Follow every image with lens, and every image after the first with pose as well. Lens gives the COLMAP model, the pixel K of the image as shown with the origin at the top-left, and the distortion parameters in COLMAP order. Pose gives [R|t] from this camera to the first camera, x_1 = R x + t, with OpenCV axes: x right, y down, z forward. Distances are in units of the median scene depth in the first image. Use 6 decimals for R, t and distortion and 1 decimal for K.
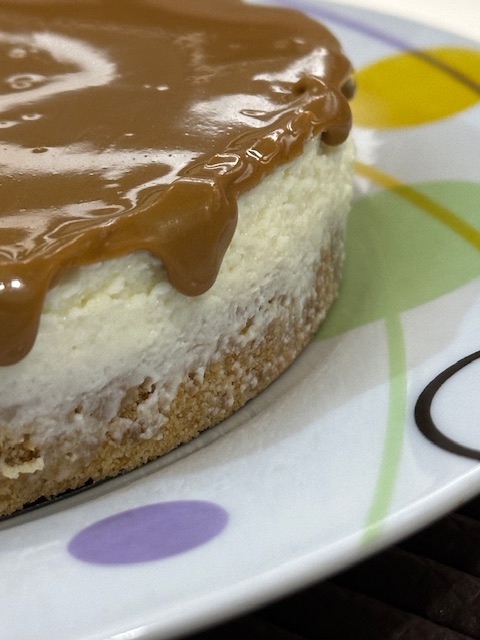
lens RADIAL K [[1671.1, 0, 240.5], [0, 1671.1, 320.4], [0, 0, 1]] dist [-0.003769, 0.000000]
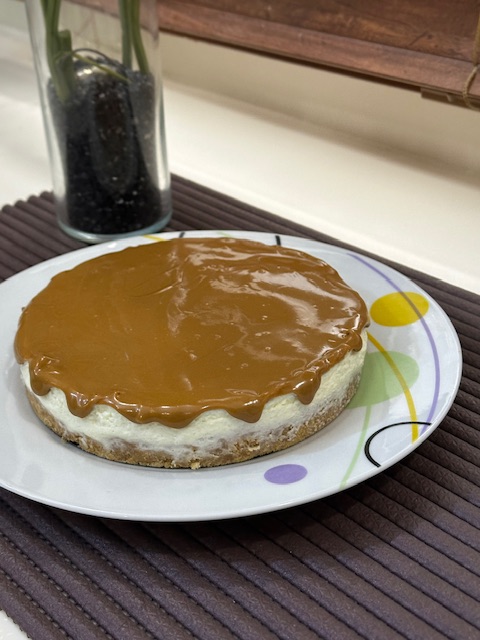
lens RADIAL K [[943.3, 0, 239.8], [0, 943.3, 318.9], [0, 0, 1]] dist [0.189315, 0.000000]
pose [[0.983828, 0.102522, -0.146874, 0.108987], [-0.087308, 0.990468, 0.106541, -0.391299], [0.156396, -0.091995, 0.983401, -0.968381]]
